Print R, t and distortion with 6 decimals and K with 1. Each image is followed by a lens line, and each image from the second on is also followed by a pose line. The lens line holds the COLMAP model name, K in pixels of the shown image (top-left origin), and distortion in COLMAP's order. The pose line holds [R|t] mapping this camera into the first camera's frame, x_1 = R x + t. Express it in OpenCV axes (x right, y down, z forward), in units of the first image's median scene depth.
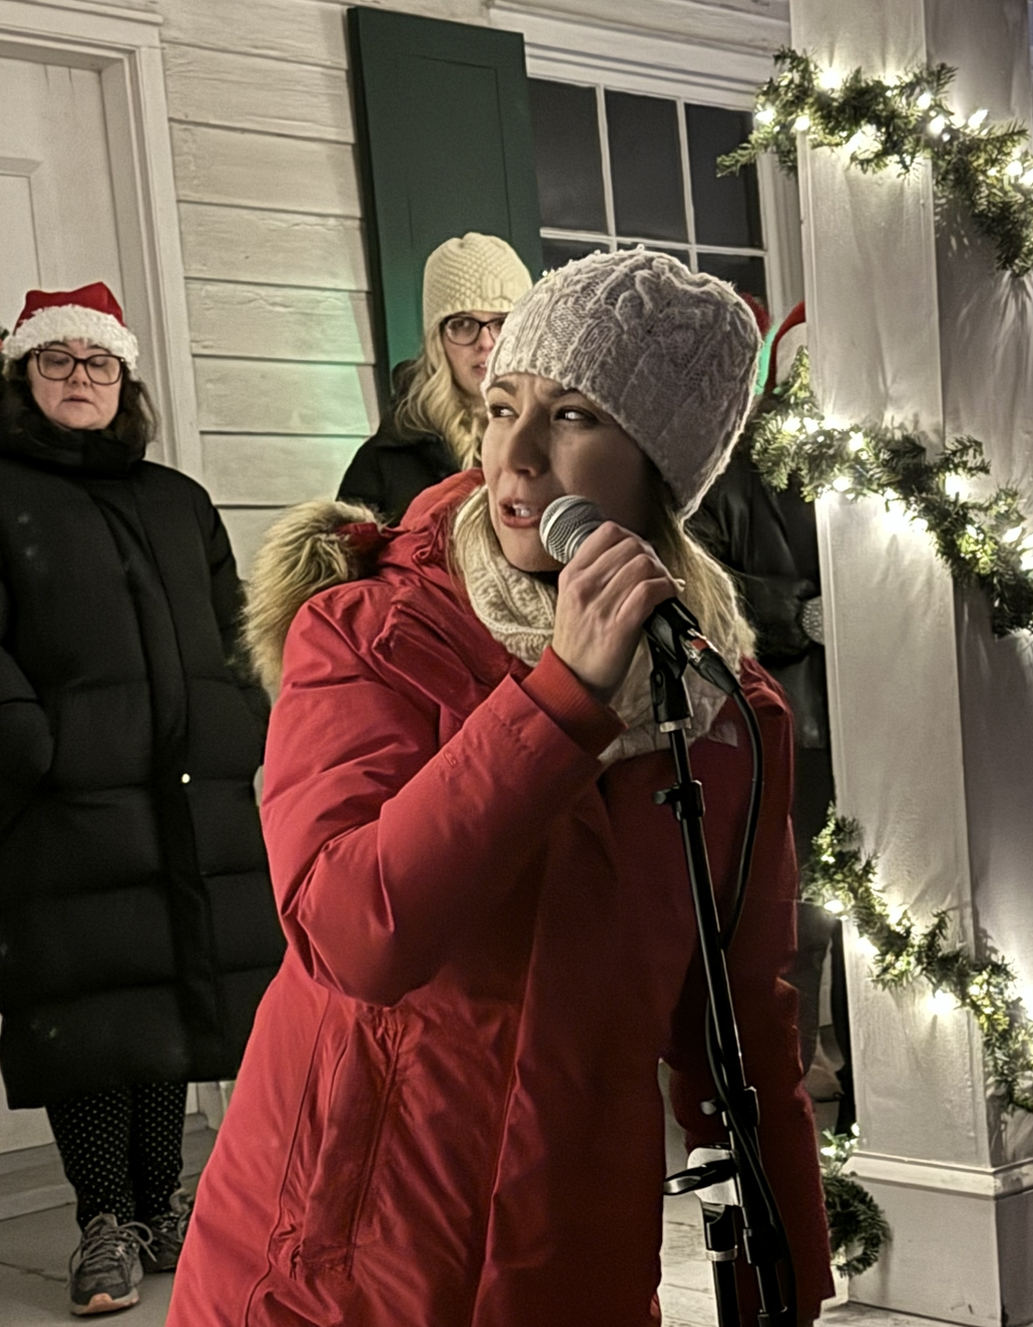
lens RADIAL K [[2317.8, 0, 555.9], [0, 2317.8, 790.7], [0, 0, 1]] dist [0.085618, 0.000000]
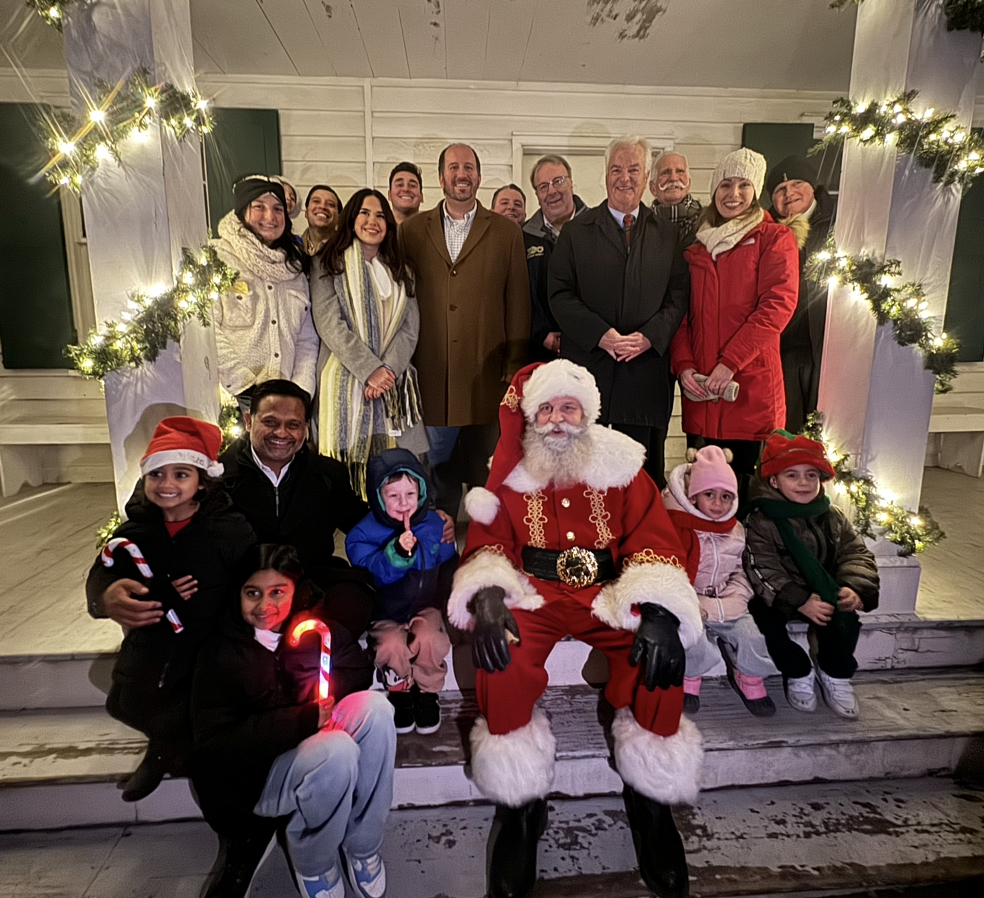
lens RADIAL K [[517.1, 0, 485.6], [0, 517.1, 419.7], [0, 0, 1]] dist [-0.003616, 0.001088]
pose [[0.781612, 0.165652, -0.601367, 0.189567], [-0.081171, 0.982906, 0.165251, -0.045139], [0.618461, -0.080348, 0.781697, 0.322308]]
